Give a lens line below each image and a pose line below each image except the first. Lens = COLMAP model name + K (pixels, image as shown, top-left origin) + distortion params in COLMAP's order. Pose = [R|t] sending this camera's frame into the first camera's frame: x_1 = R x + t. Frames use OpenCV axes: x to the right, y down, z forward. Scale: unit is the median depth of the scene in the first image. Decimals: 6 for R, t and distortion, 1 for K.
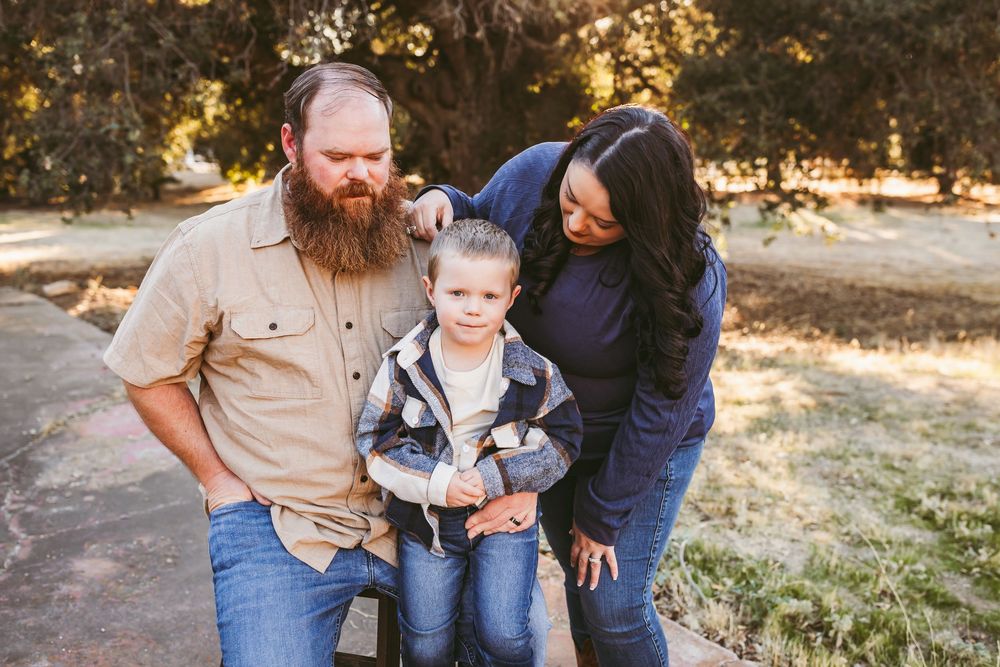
lens RADIAL K [[925.1, 0, 507.1], [0, 925.1, 338.5], [0, 0, 1]] dist [-0.000542, -0.007368]
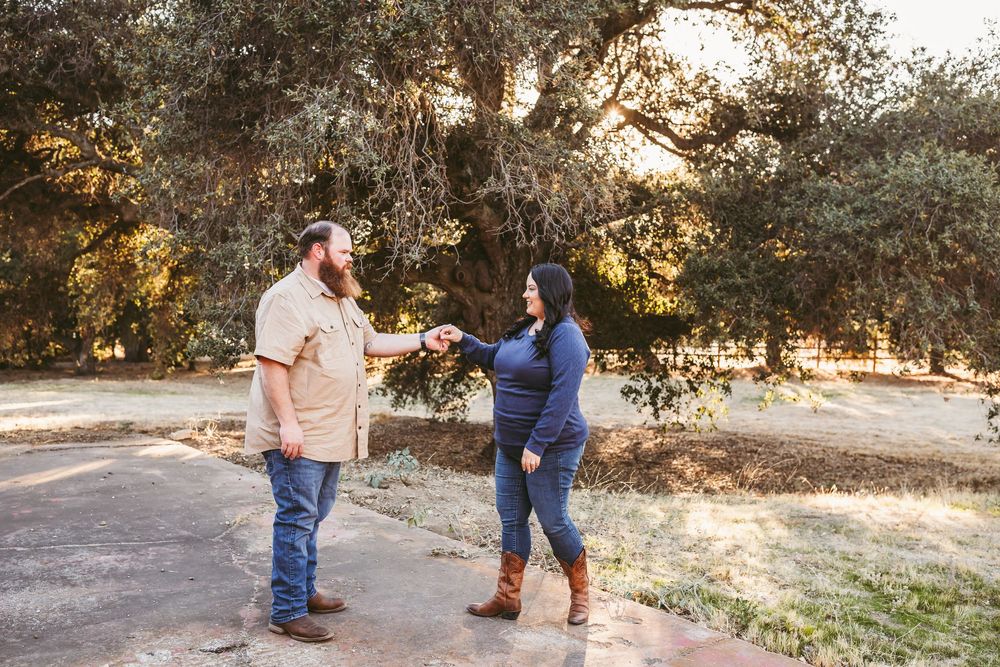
lens RADIAL K [[925.1, 0, 507.1], [0, 925.1, 338.5], [0, 0, 1]] dist [-0.000542, -0.007368]
pose [[0.999890, 0.012351, -0.008251, -0.048483], [-0.013683, 0.982035, -0.188204, 0.049743], [0.005779, 0.188296, 0.982095, -0.245889]]
